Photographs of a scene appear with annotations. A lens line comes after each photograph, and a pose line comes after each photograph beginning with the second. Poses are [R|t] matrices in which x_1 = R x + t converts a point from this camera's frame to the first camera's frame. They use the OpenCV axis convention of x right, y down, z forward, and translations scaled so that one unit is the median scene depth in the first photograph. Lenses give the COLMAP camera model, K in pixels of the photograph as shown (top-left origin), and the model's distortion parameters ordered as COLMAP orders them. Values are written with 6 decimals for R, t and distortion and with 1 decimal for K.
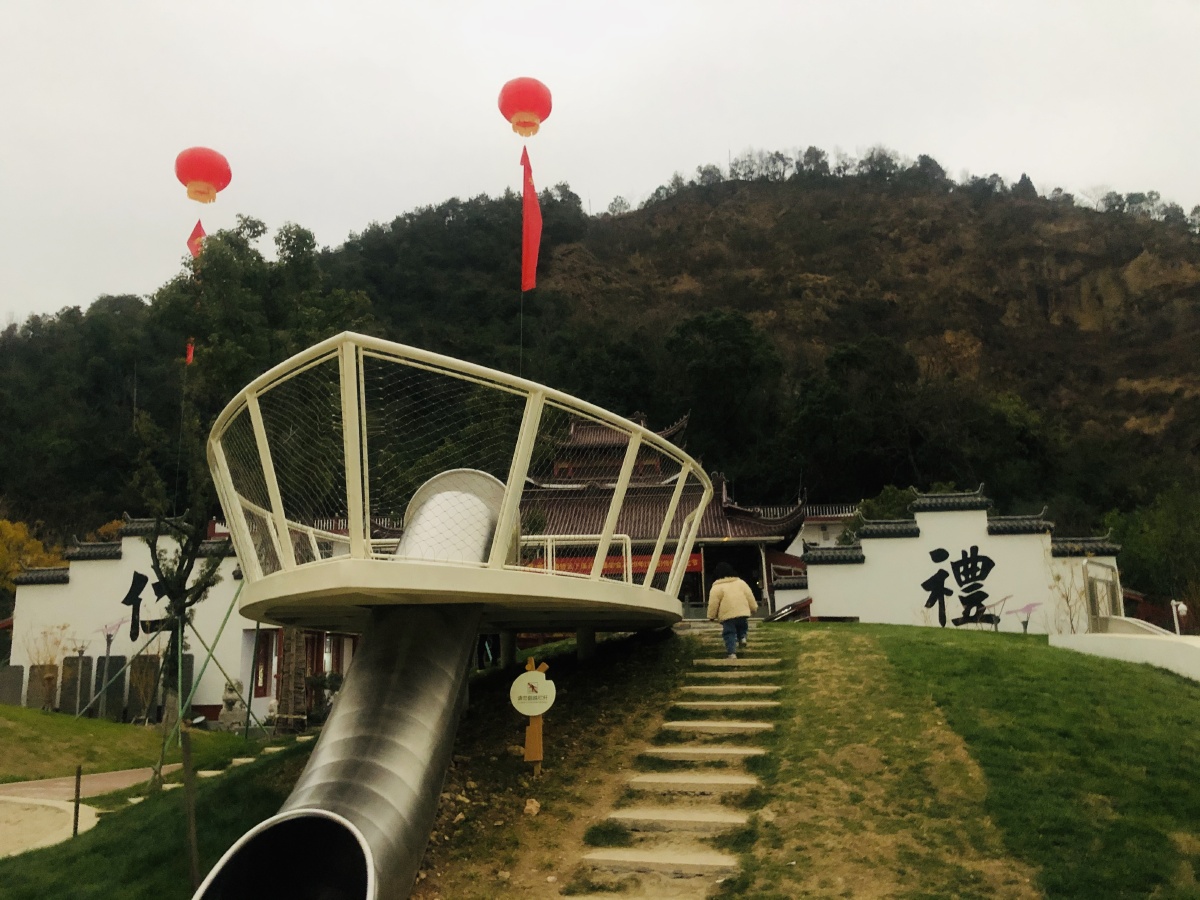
lens RADIAL K [[979.5, 0, 600.0], [0, 979.5, 450.0], [0, 0, 1]] dist [0.006341, -0.015480]
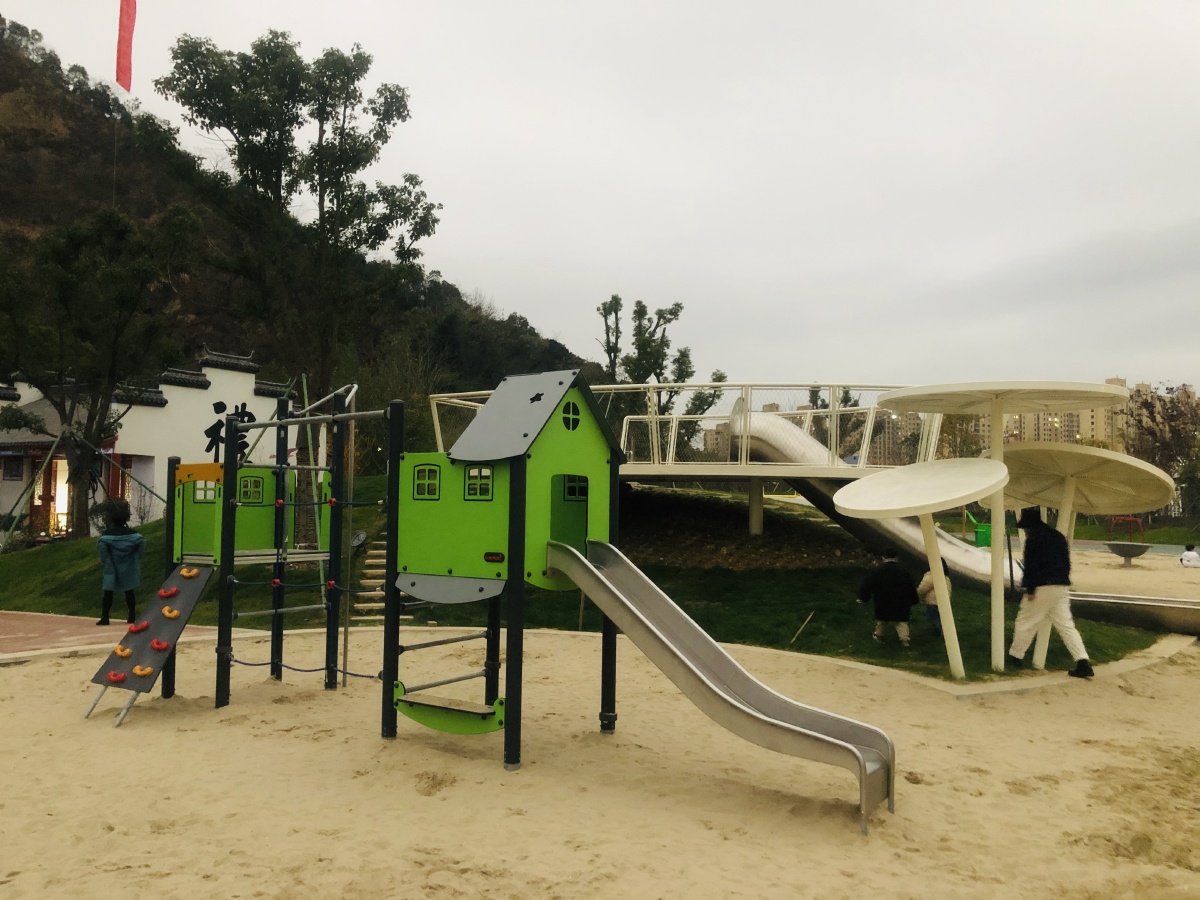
lens RADIAL K [[979.5, 0, 600.0], [0, 979.5, 450.0], [0, 0, 1]] dist [0.006341, -0.015480]
pose [[0.387995, 0.063406, 0.919478, -0.524390], [-0.210577, 0.977342, 0.021461, 0.038028], [-0.897283, -0.201947, 0.392555, 0.144880]]
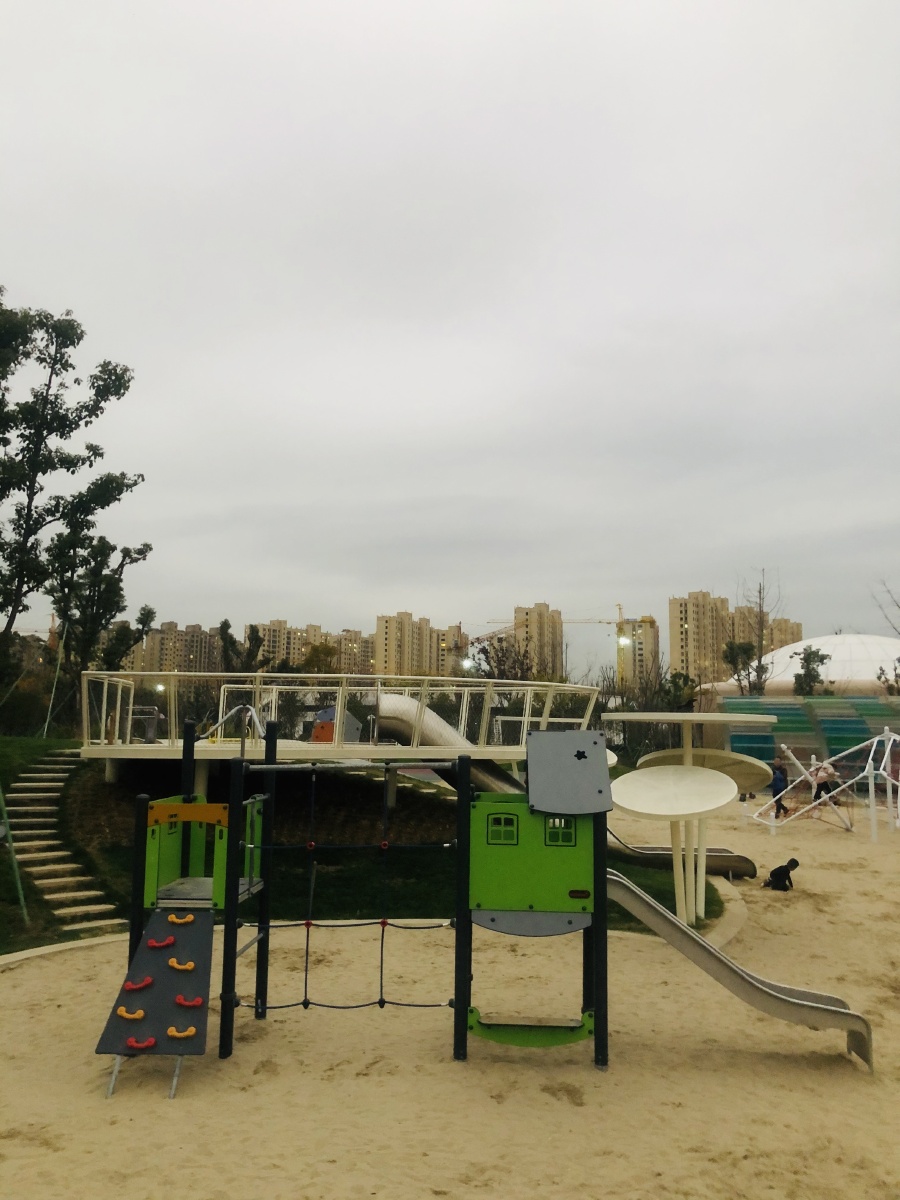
lens RADIAL K [[973.7, 0, 450.0], [0, 973.7, 600.0], [0, 0, 1]] dist [0.038528, -0.008784]
pose [[-0.148523, 0.132412, 0.980004, -0.595684], [-0.223349, 0.960898, -0.163680, 0.044474], [-0.963357, -0.243193, -0.113141, 0.316162]]
